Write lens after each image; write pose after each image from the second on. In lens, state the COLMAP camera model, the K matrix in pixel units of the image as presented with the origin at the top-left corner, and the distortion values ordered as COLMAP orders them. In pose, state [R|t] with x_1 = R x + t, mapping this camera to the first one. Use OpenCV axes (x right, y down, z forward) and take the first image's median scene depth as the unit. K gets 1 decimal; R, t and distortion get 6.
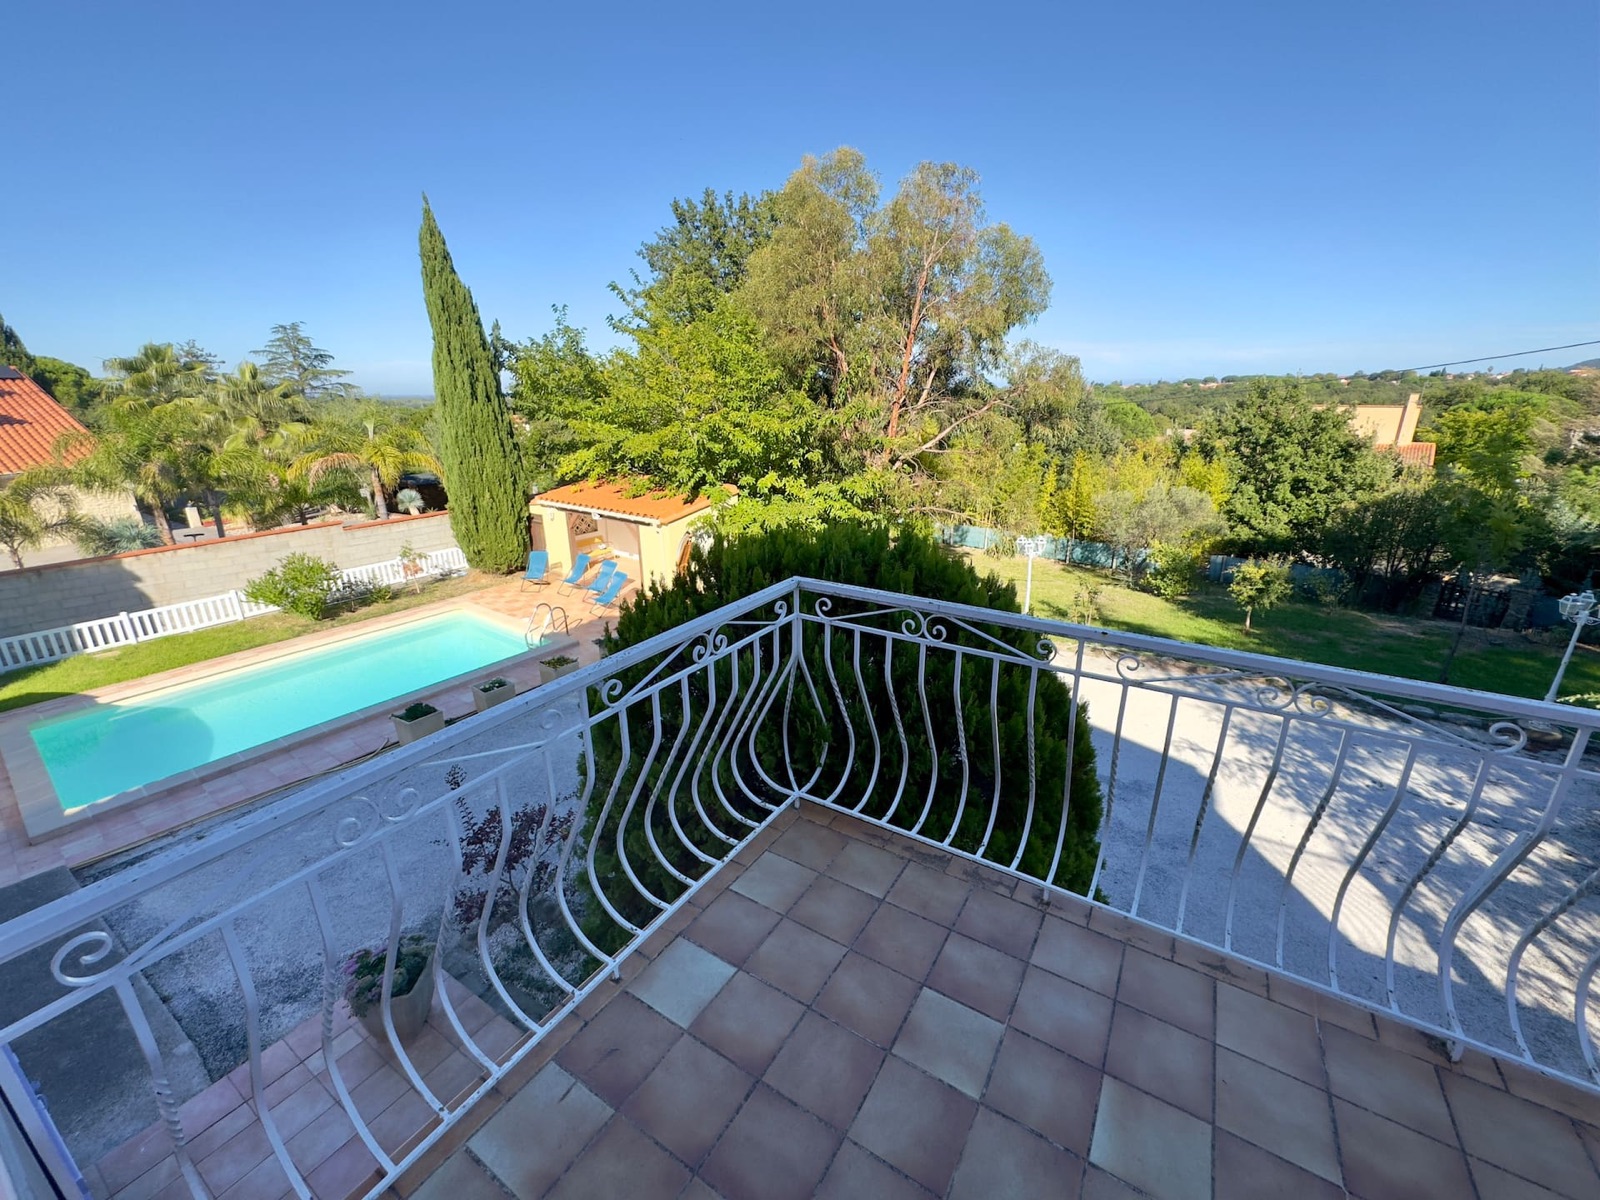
lens RADIAL K [[643.0, 0, 804.0], [0, 643.0, 601.4], [0, 0, 1]] dist [0.001575, -0.000283]
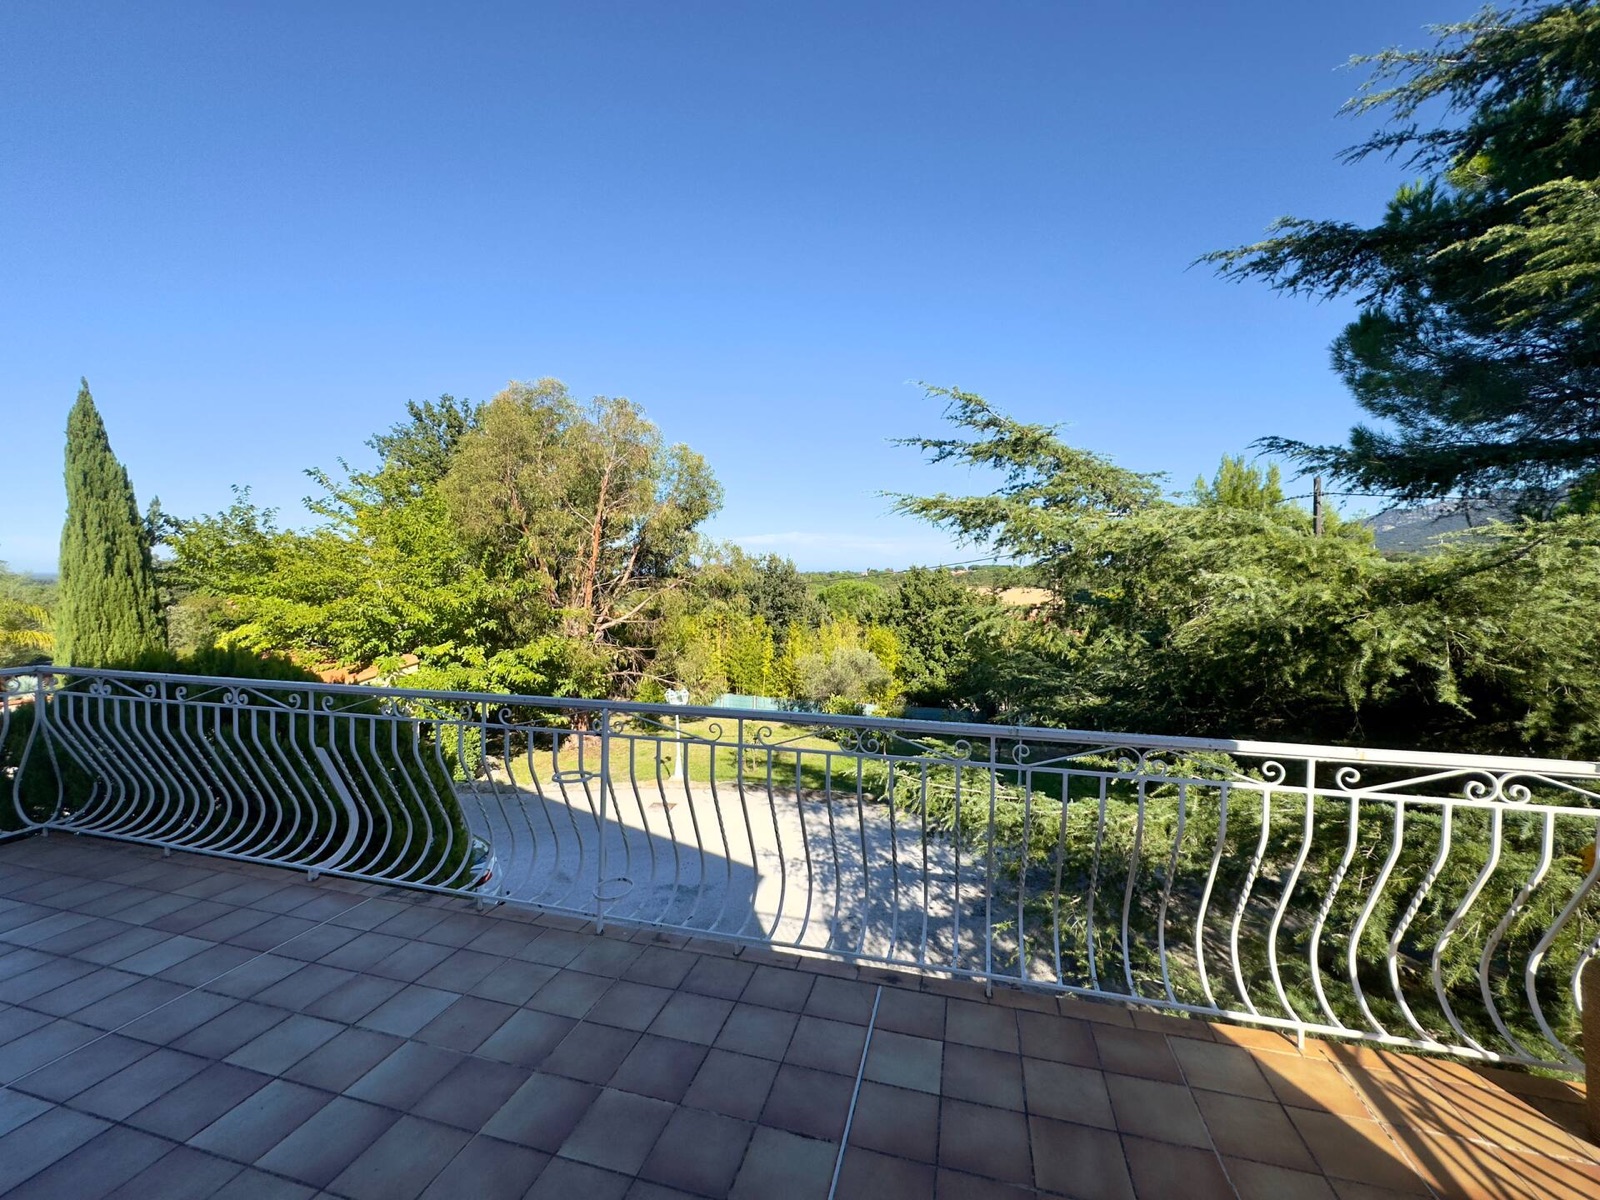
lens RADIAL K [[643.0, 0, 798.8], [0, 643.0, 600.7], [0, 0, 1]] dist [0.001575, -0.000283]
pose [[0.956864, -0.001480, 0.290531, 0.182436], [0.080175, 0.962503, -0.259154, 0.051880], [-0.279253, 0.271268, 0.921103, -0.143804]]
